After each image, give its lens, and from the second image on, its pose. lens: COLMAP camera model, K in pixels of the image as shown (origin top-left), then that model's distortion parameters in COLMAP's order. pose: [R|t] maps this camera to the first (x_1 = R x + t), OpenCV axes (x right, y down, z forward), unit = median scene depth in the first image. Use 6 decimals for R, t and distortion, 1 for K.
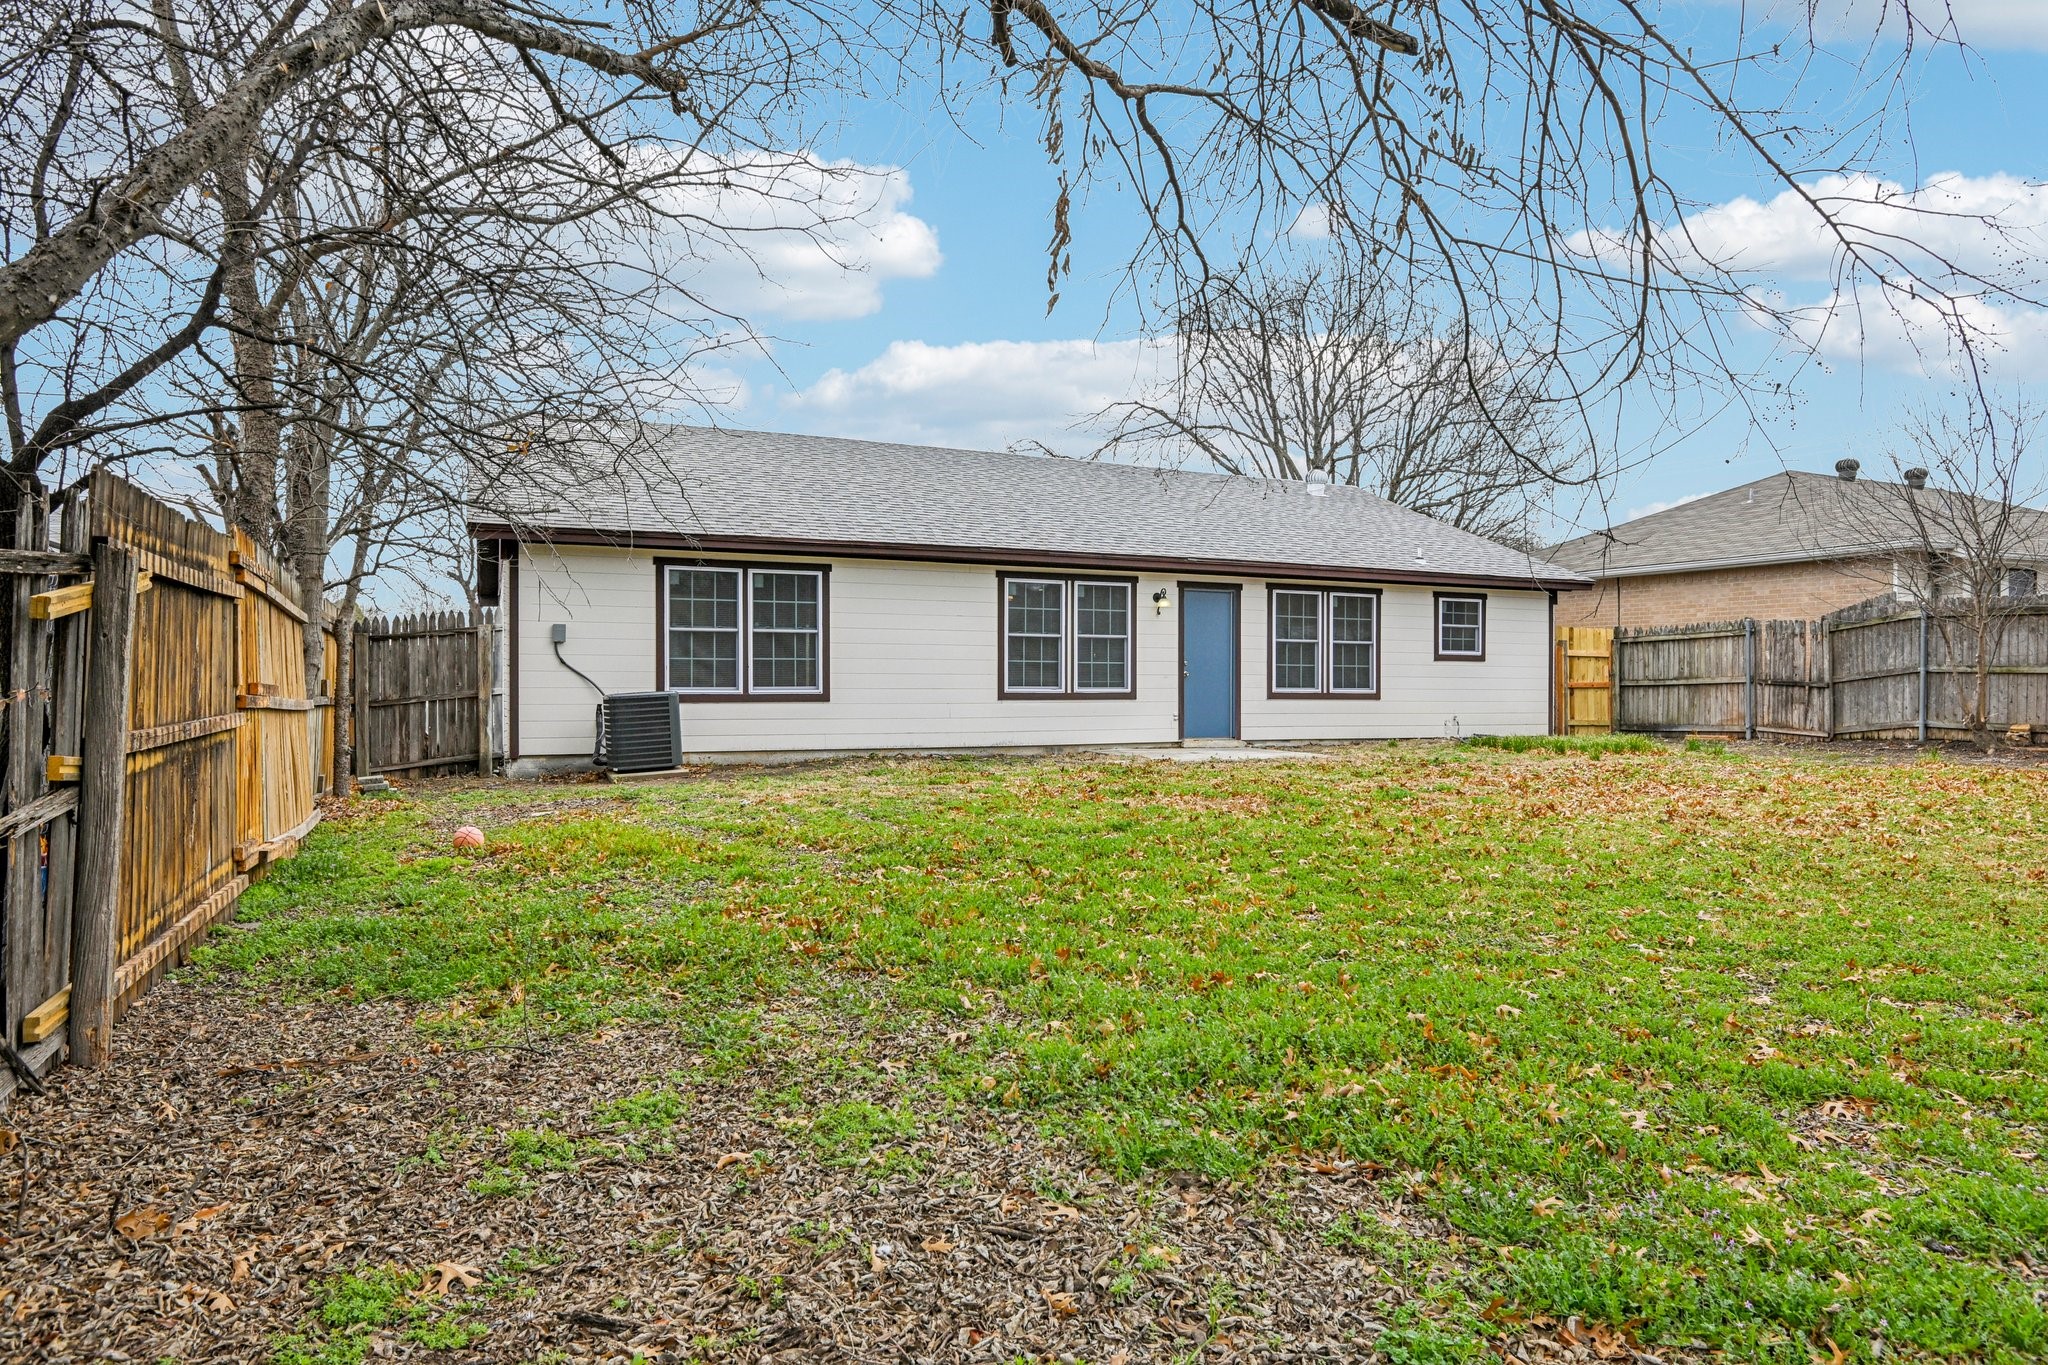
lens RADIAL K [[1238.1, 0, 1013.1], [0, 1238.1, 667.6], [0, 0, 1]] dist [-0.014526, -0.001749]
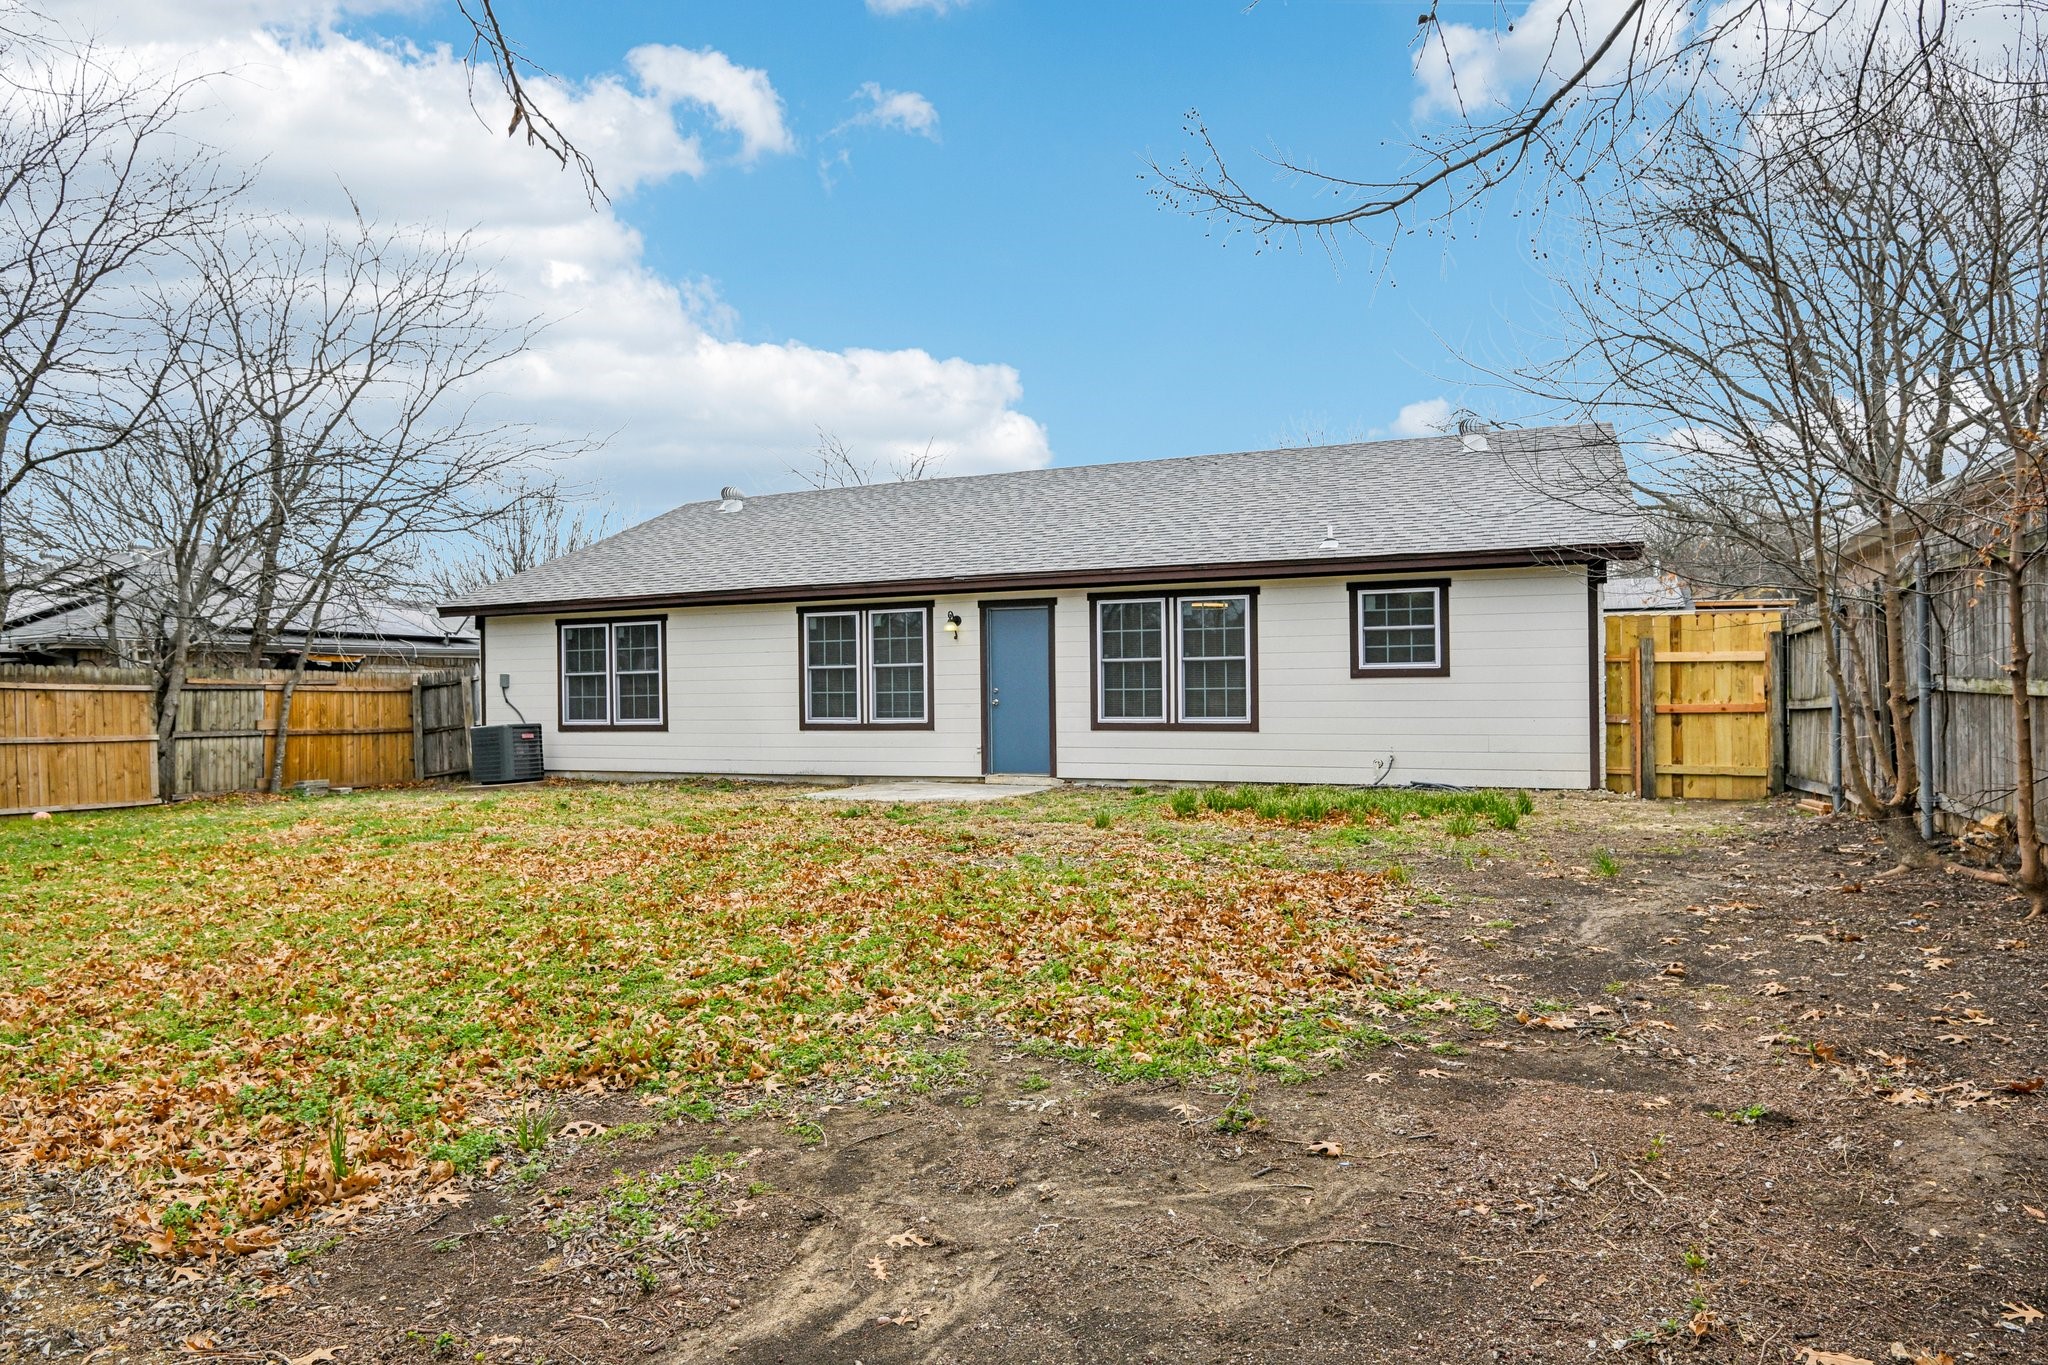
lens RADIAL K [[1238.1, 0, 1013.3], [0, 1238.1, 688.4], [0, 0, 1]] dist [-0.014526, -0.001749]
pose [[0.667078, -0.020797, -0.744698, 0.837862], [0.018224, 0.999767, -0.011596, 0.005750], [0.744765, -0.005835, 0.667301, 0.410281]]
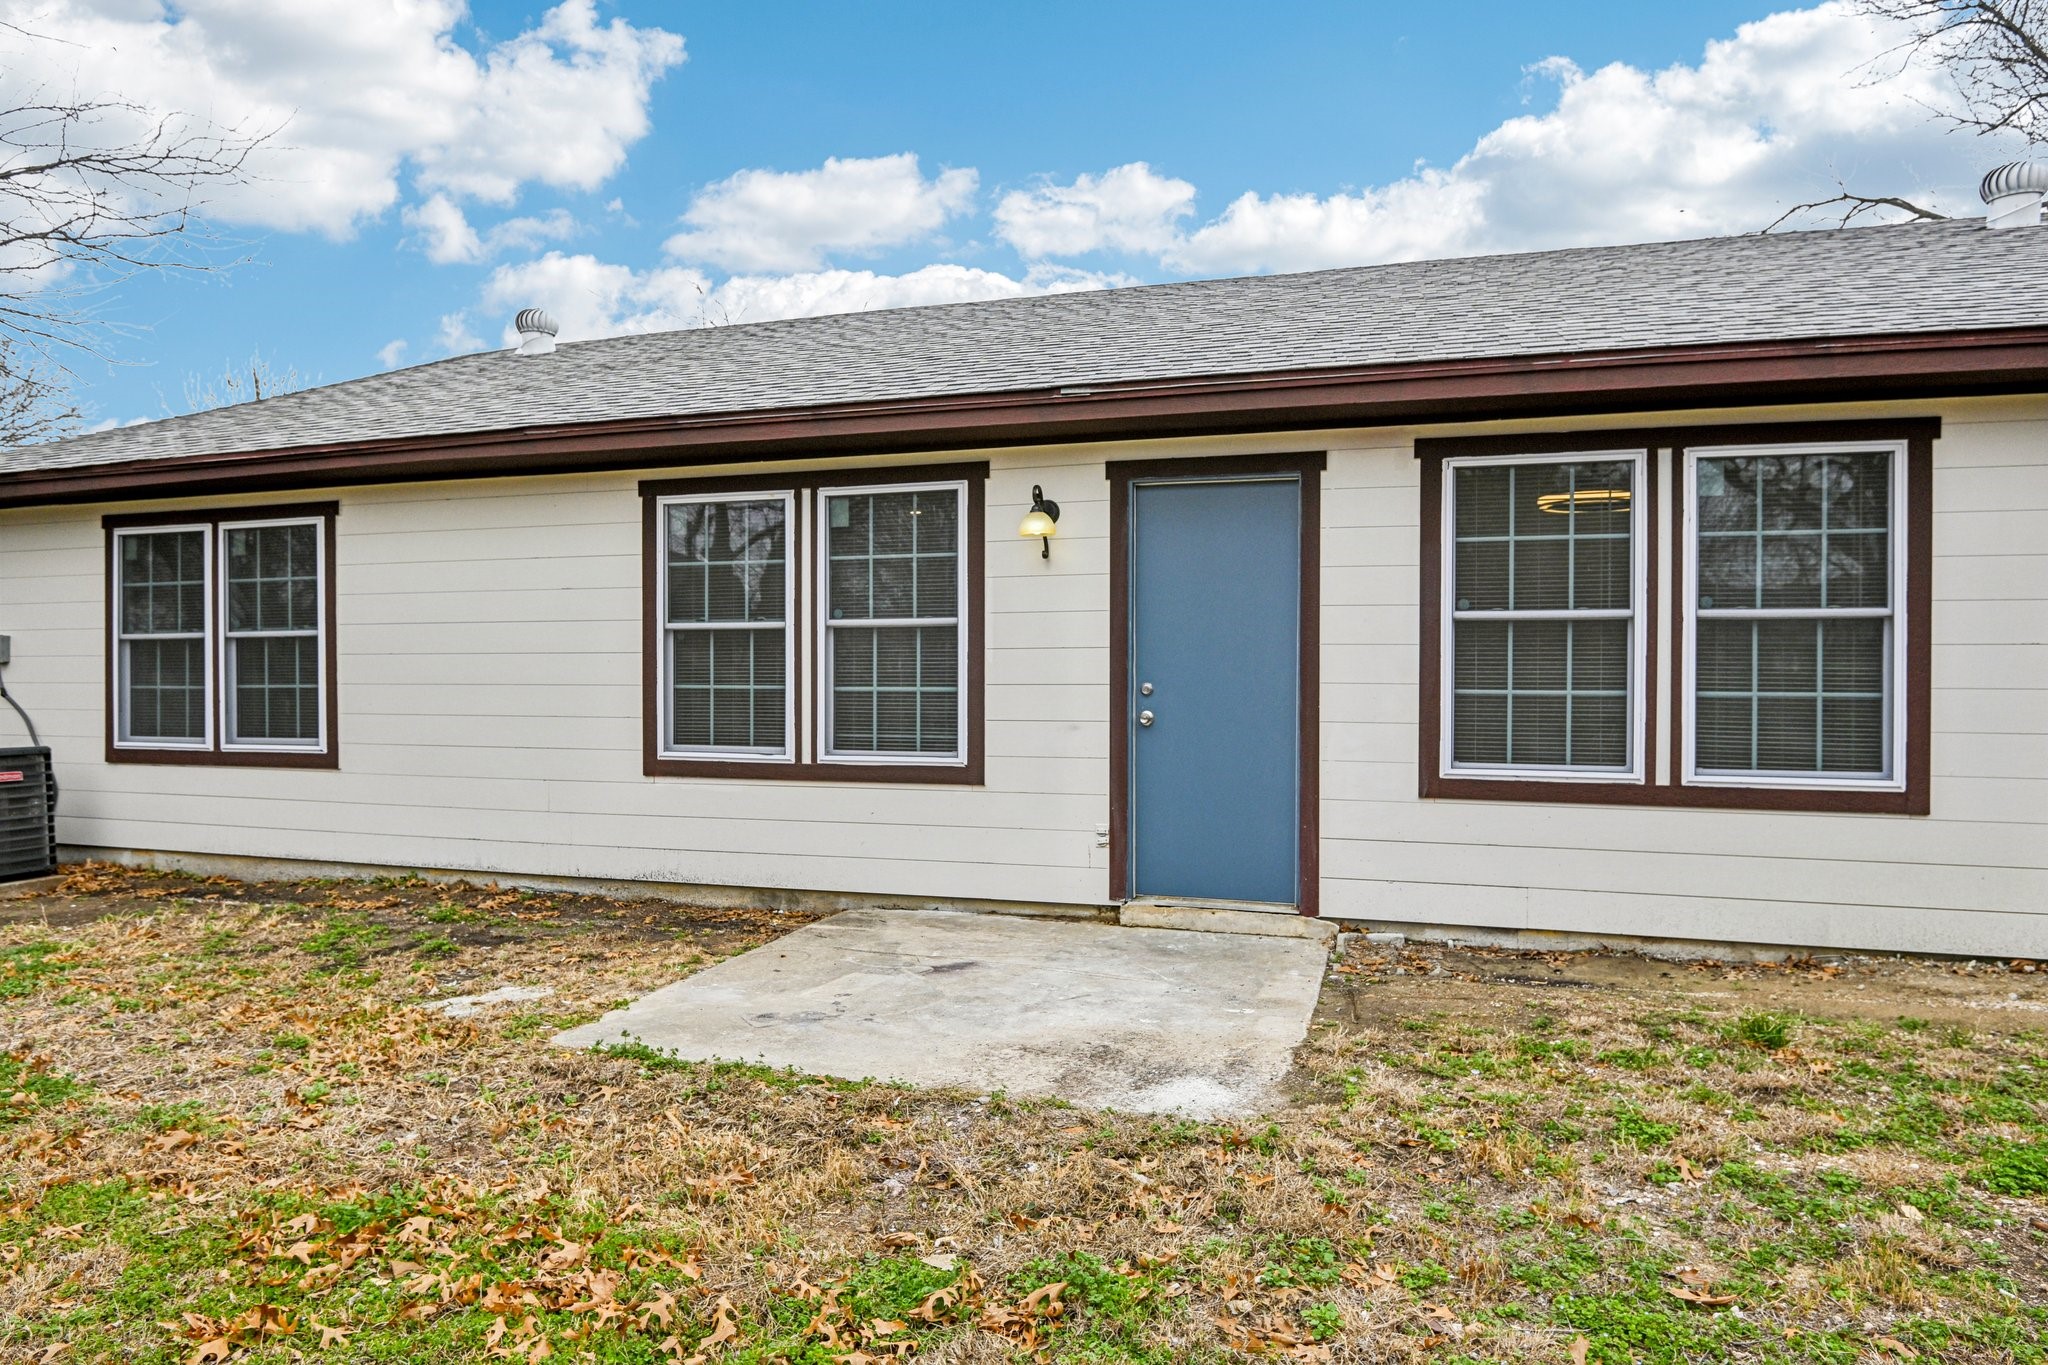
lens RADIAL K [[1238.1, 0, 1032.4], [0, 1238.1, 696.9], [0, 0, 1]] dist [-0.014526, -0.001749]
pose [[0.745910, 0.001275, -0.666046, 0.360672], [0.005525, 0.999952, 0.008101, -0.004383], [0.666024, -0.009723, 0.745867, 0.720271]]
